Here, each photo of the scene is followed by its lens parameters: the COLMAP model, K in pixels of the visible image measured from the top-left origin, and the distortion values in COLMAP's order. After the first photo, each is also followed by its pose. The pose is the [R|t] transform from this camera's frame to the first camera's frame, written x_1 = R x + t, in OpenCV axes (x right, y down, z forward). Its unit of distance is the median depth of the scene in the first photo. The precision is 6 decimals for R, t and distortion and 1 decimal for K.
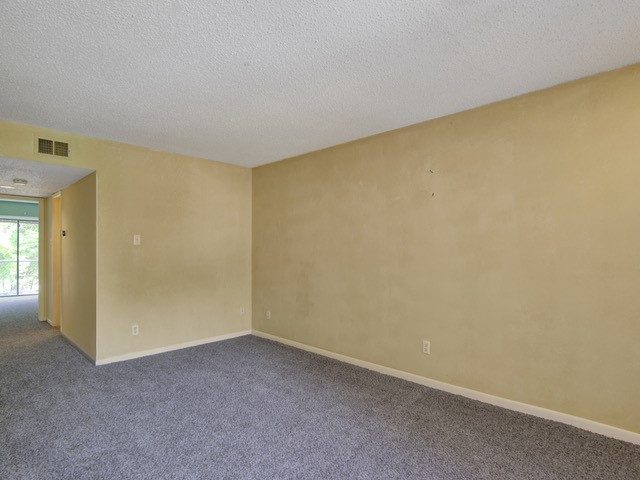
lens RADIAL K [[340.5, 0, 322.6], [0, 340.5, 242.5], [0, 0, 1]] dist [-0.000663, -0.000225]
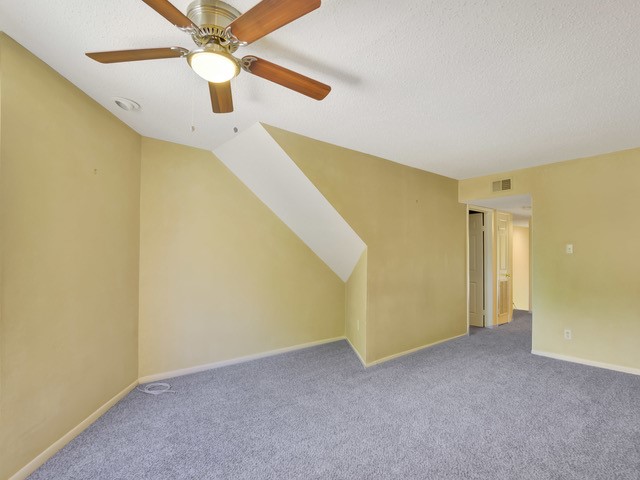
lens RADIAL K [[340.5, 0, 322.6], [0, 340.5, 242.5], [0, 0, 1]] dist [-0.000663, -0.000225]
pose [[-0.086713, -0.022951, -0.995969, 0.576651], [0.000221, 0.999734, -0.023057, -0.004459], [0.996233, -0.002220, -0.086685, 0.335224]]
